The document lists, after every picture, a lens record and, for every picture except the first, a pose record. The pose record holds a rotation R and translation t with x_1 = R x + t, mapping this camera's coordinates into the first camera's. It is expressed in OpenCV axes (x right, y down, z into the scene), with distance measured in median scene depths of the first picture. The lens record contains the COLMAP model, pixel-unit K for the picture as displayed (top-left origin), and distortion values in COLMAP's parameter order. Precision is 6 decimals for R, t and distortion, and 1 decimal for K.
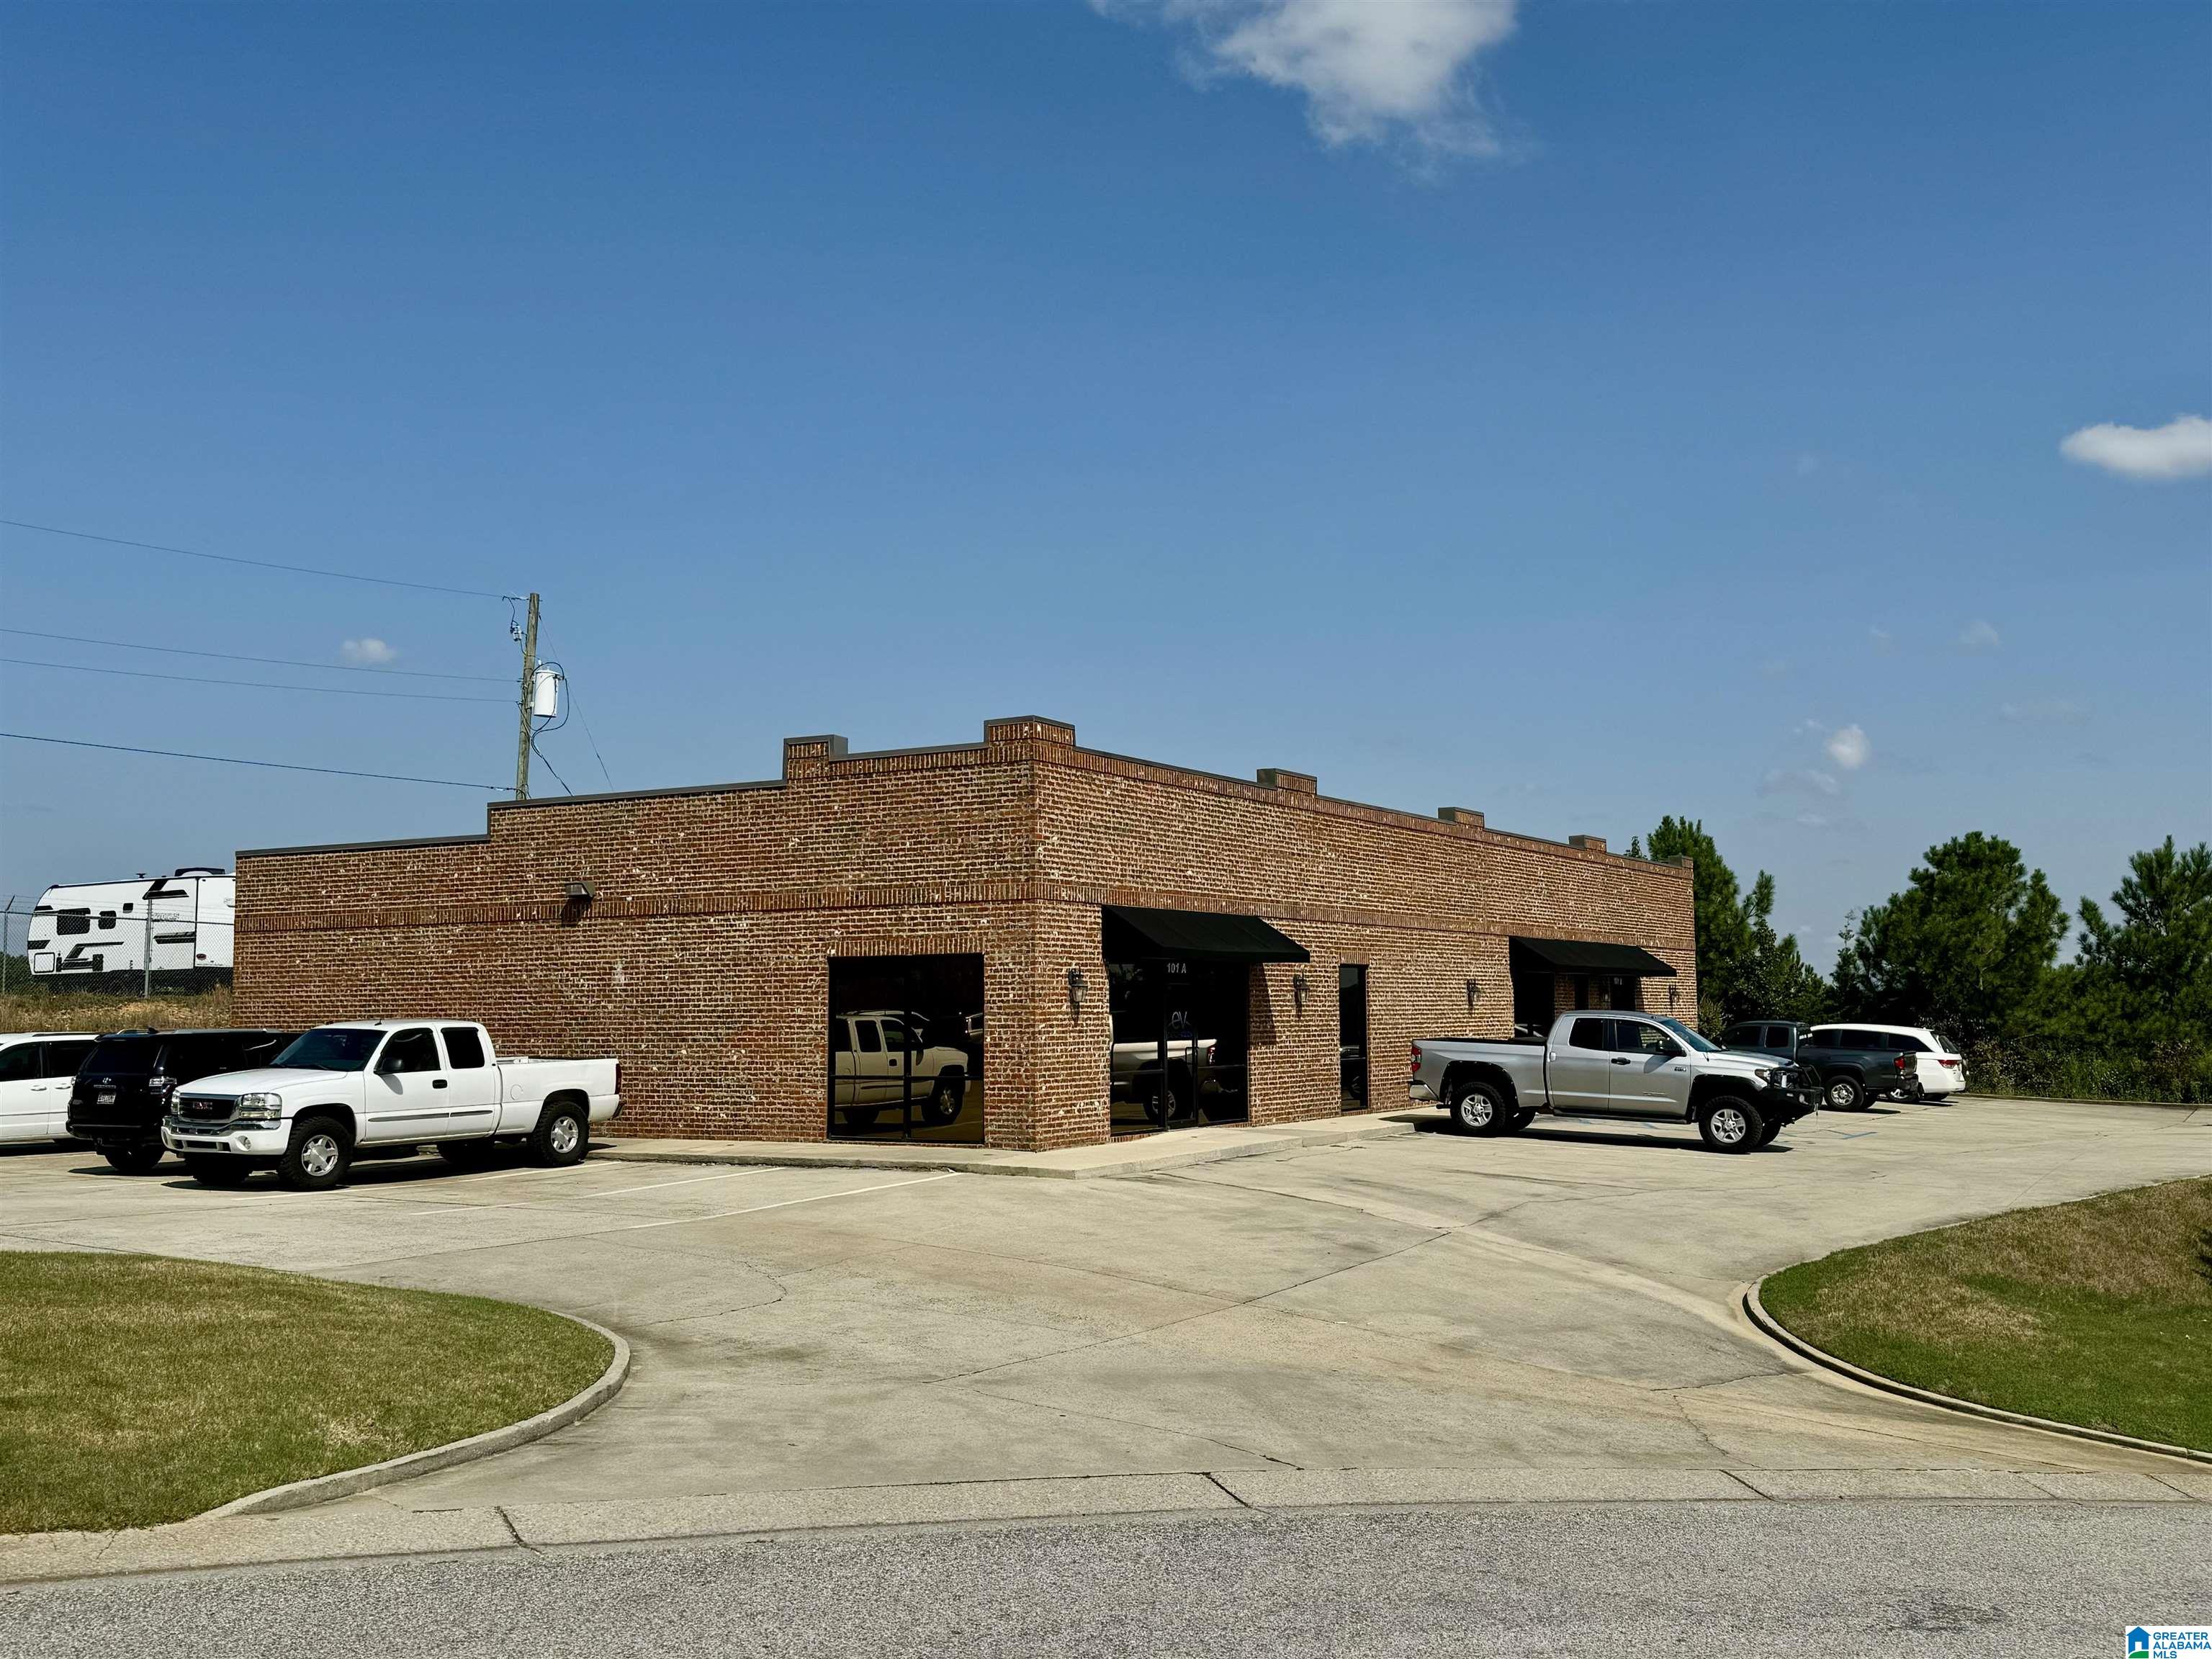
lens RADIAL K [[2009.1, 0, 1106.0], [0, 2009.1, 829.5], [0, 0, 1]] dist [0.179173, -0.361936]
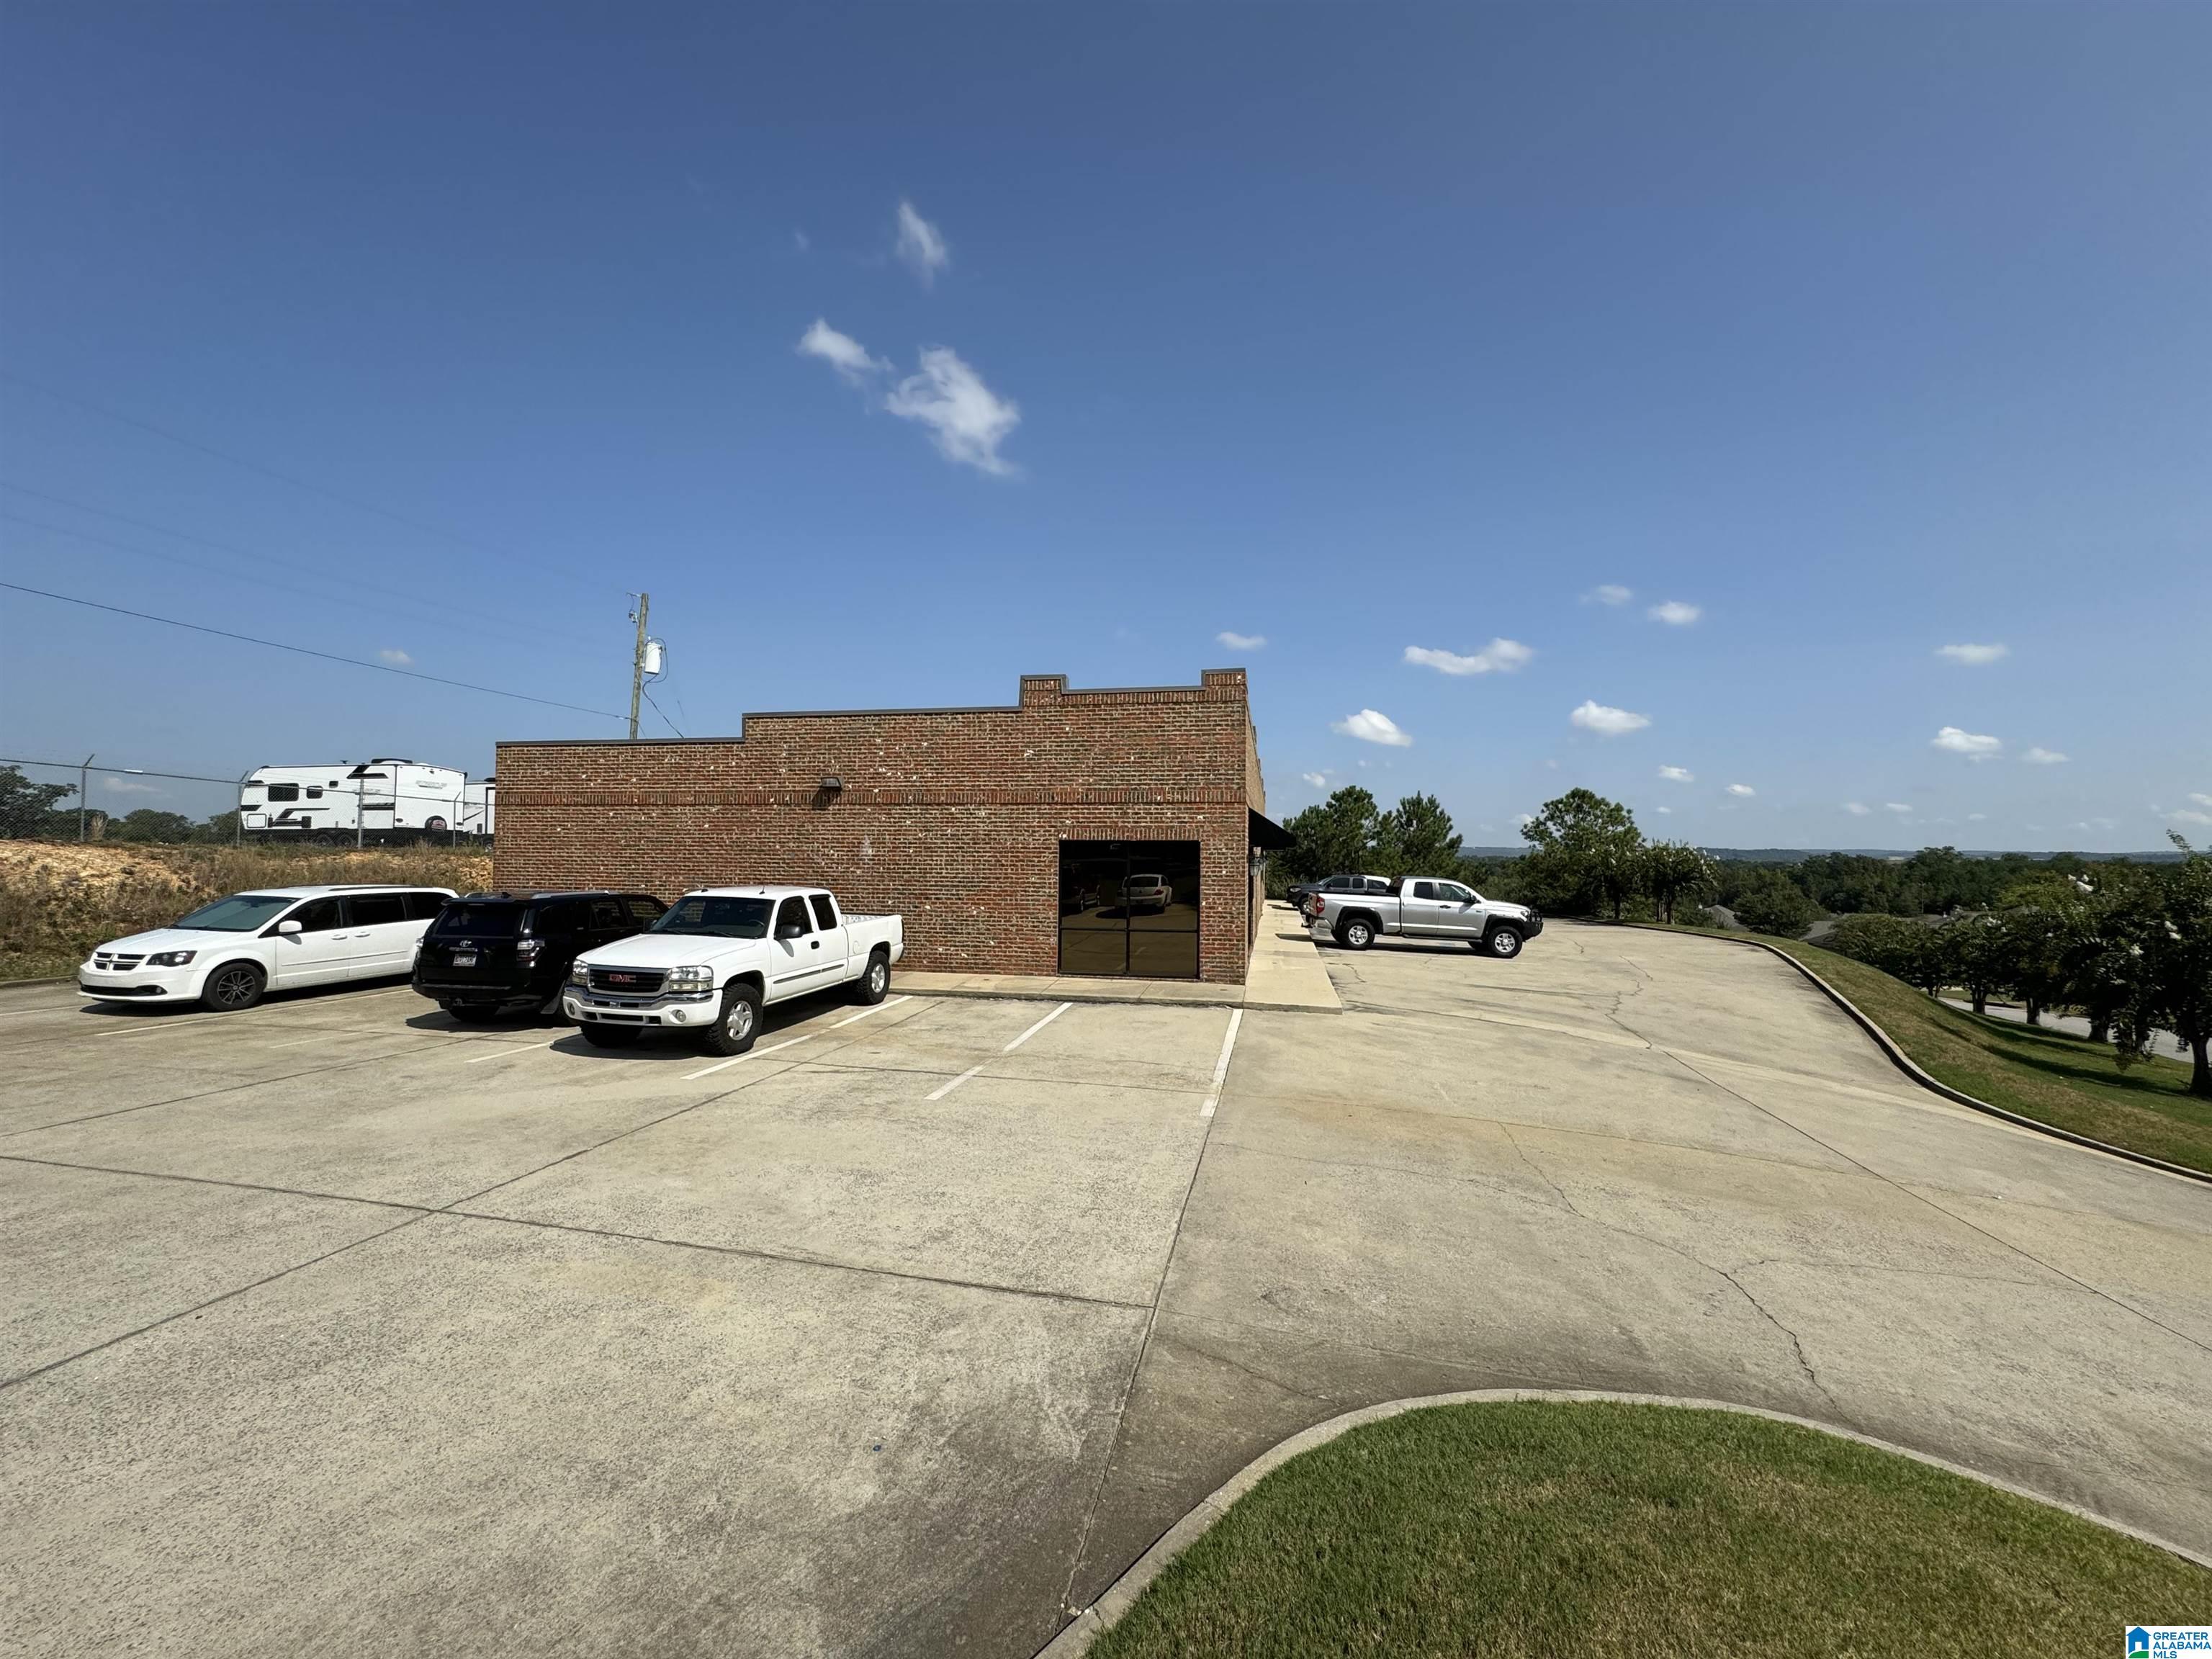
lens RADIAL K [[878.0, 0, 1106.0], [0, 878.0, 829.5], [0, 0, 1]] dist [0.000307, 0.000028]
pose [[0.943103, 0.024909, 0.331566, -0.295710], [-0.044614, 0.997653, 0.051950, 0.023935], [-0.329493, -0.063787, 0.942001, 0.427550]]
